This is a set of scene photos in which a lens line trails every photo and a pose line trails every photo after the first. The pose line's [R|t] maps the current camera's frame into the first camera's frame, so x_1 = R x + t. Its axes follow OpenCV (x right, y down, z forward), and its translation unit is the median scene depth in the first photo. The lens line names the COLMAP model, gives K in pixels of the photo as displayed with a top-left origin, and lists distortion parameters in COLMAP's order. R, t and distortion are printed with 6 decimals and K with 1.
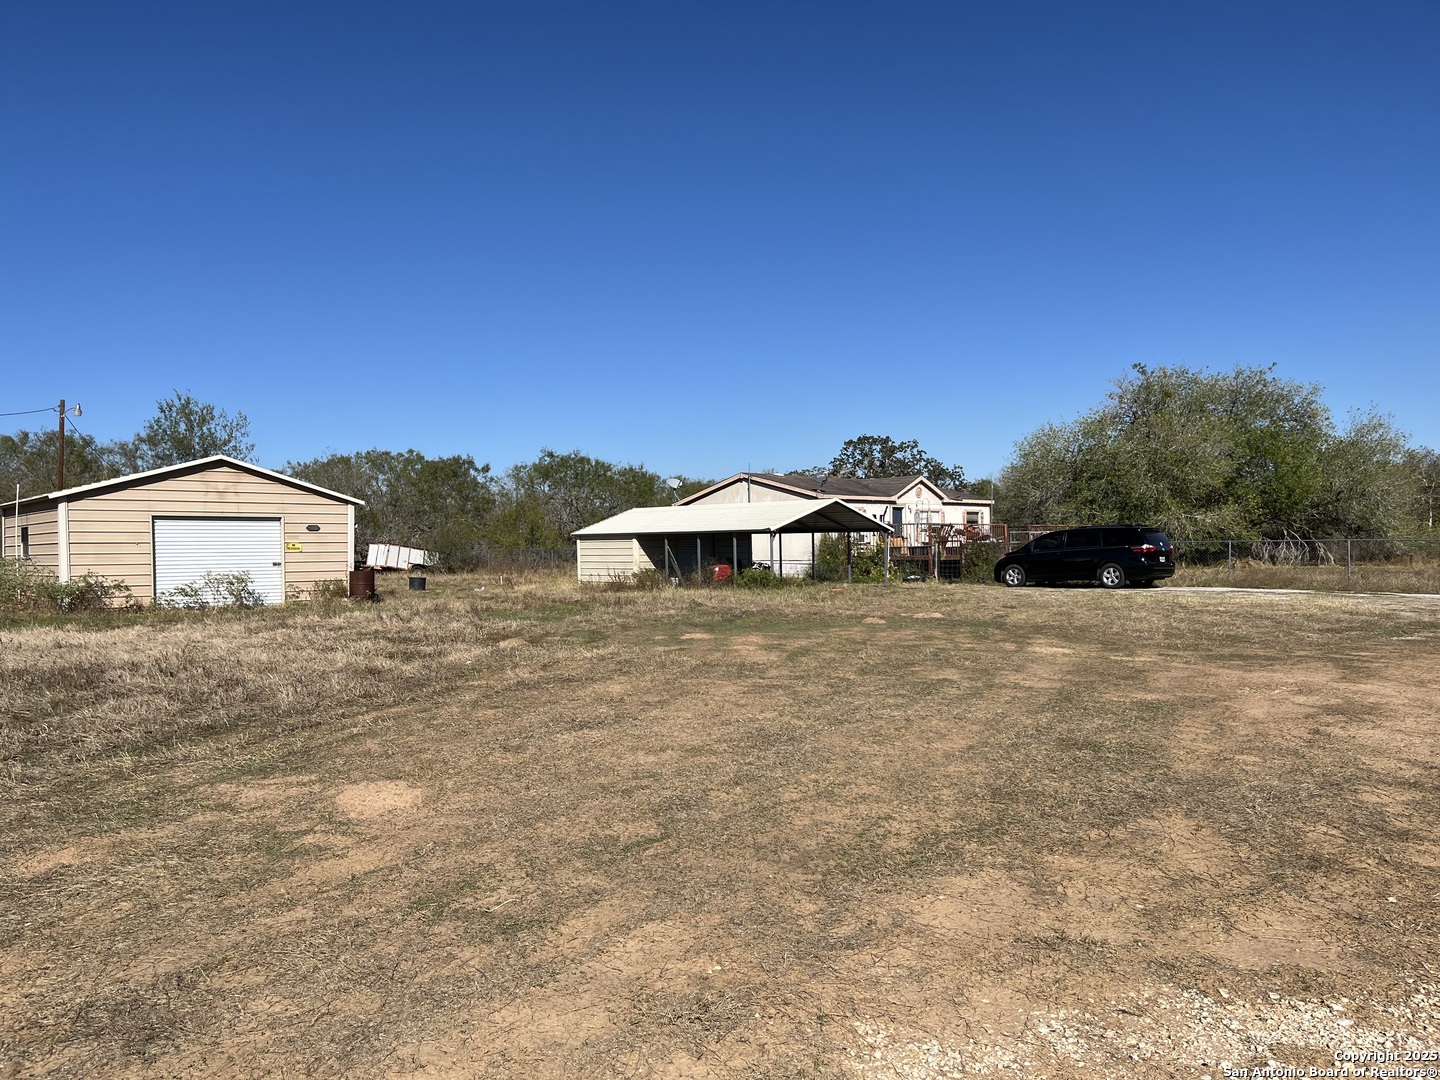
lens RADIAL K [[1094.6, 0, 720.1], [0, 1094.6, 542.8], [0, 0, 1]] dist [0.053724, -0.072215]
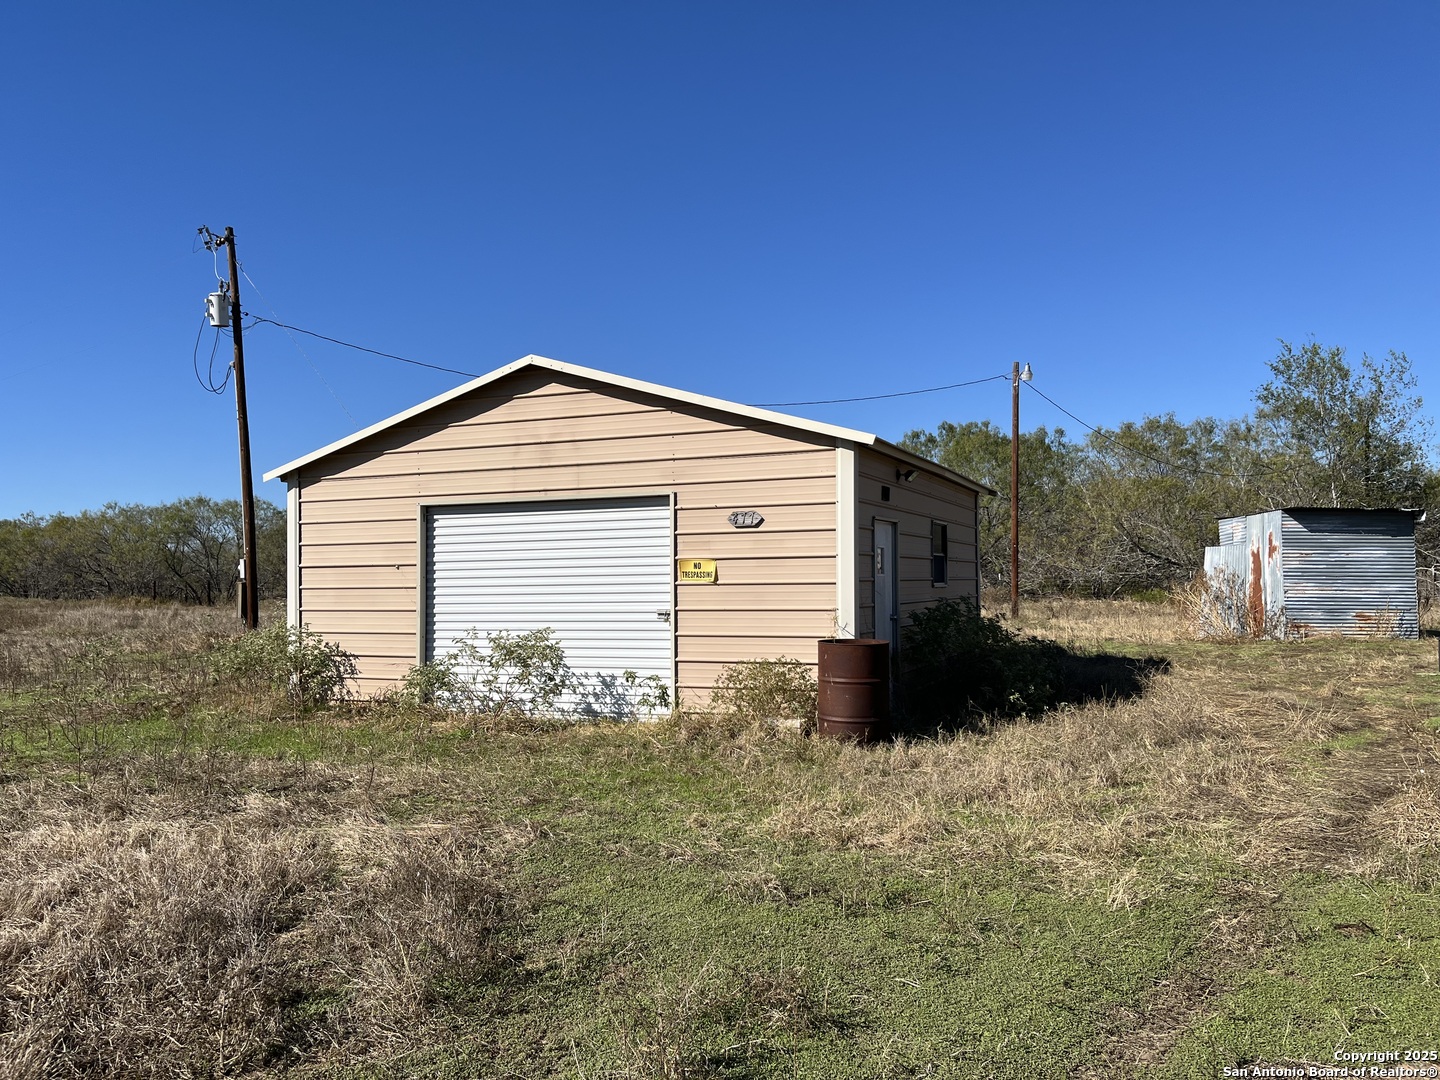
lens RADIAL K [[1094.6, 0, 721.0], [0, 1094.6, 551.3], [0, 0, 1]] dist [0.053724, -0.072215]
pose [[0.418257, -0.017966, -0.908151, -0.038958], [0.014591, 0.999808, -0.013059, 0.002126], [0.908211, -0.007789, 0.418439, 0.856117]]
